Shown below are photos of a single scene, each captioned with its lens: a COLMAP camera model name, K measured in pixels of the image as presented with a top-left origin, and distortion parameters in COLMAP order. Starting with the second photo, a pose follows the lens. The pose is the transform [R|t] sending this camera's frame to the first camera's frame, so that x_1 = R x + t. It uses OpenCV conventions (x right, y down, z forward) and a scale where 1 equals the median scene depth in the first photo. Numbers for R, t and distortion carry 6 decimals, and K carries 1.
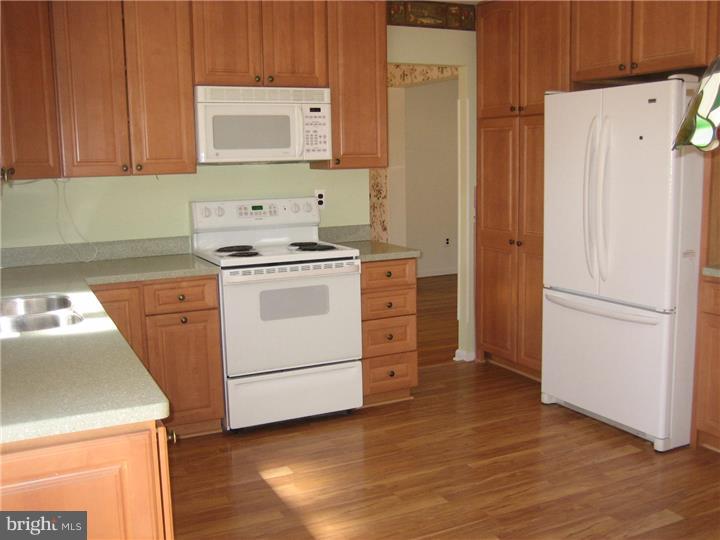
lens RADIAL K [[758.8, 0, 369.3], [0, 758.8, 271.5], [0, 0, 1]] dist [-0.149149, 0.202653]
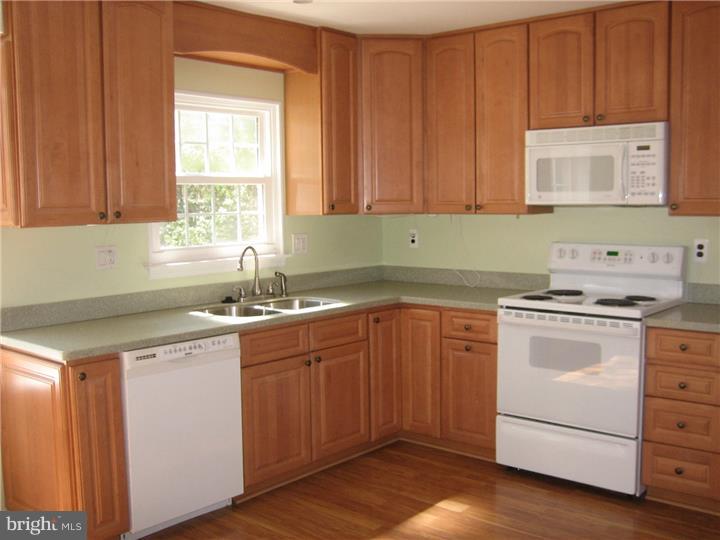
lens RADIAL K [[758.8, 0, 369.3], [0, 758.8, 271.5], [0, 0, 1]] dist [-0.149149, 0.202653]
pose [[0.398397, 0.100352, -0.911707, 0.625409], [-0.131340, 0.989995, 0.051576, -0.075893], [0.907761, 0.099196, 0.407591, 0.376628]]
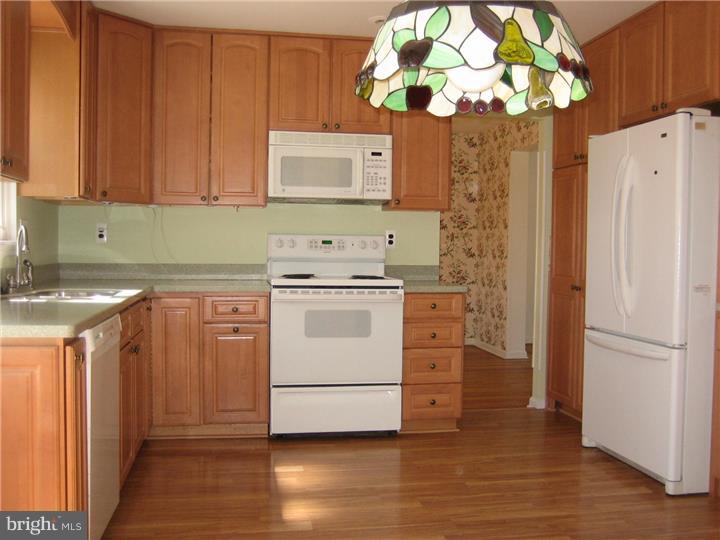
lens RADIAL K [[758.8, 0, 369.3], [0, 758.8, 271.5], [0, 0, 1]] dist [-0.149149, 0.202653]
pose [[0.959830, 0.041140, -0.277549, 0.239058], [-0.071829, 0.992257, -0.101323, 0.071591], [0.271231, 0.117189, 0.955354, -0.044325]]
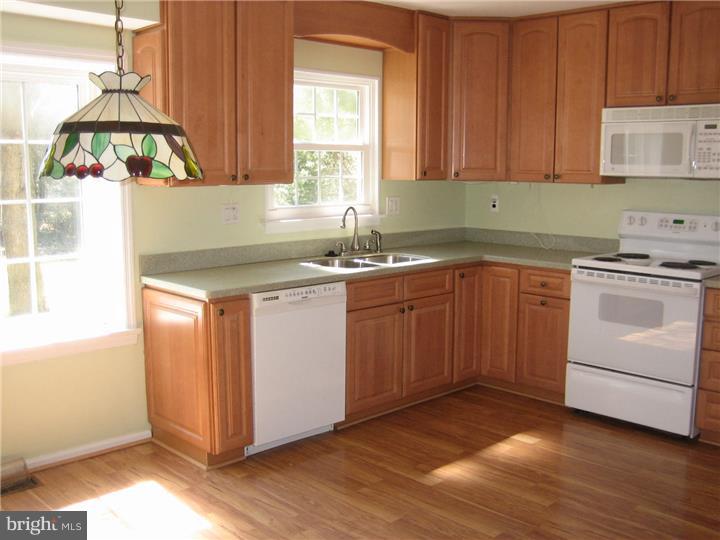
lens RADIAL K [[758.8, 0, 369.3], [0, 758.8, 271.5], [0, 0, 1]] dist [-0.149149, 0.202653]
pose [[0.315828, 0.155196, -0.936038, 0.731942], [-0.151662, 0.982105, 0.111662, -0.072112], [0.936617, 0.106696, 0.333714, 0.294043]]
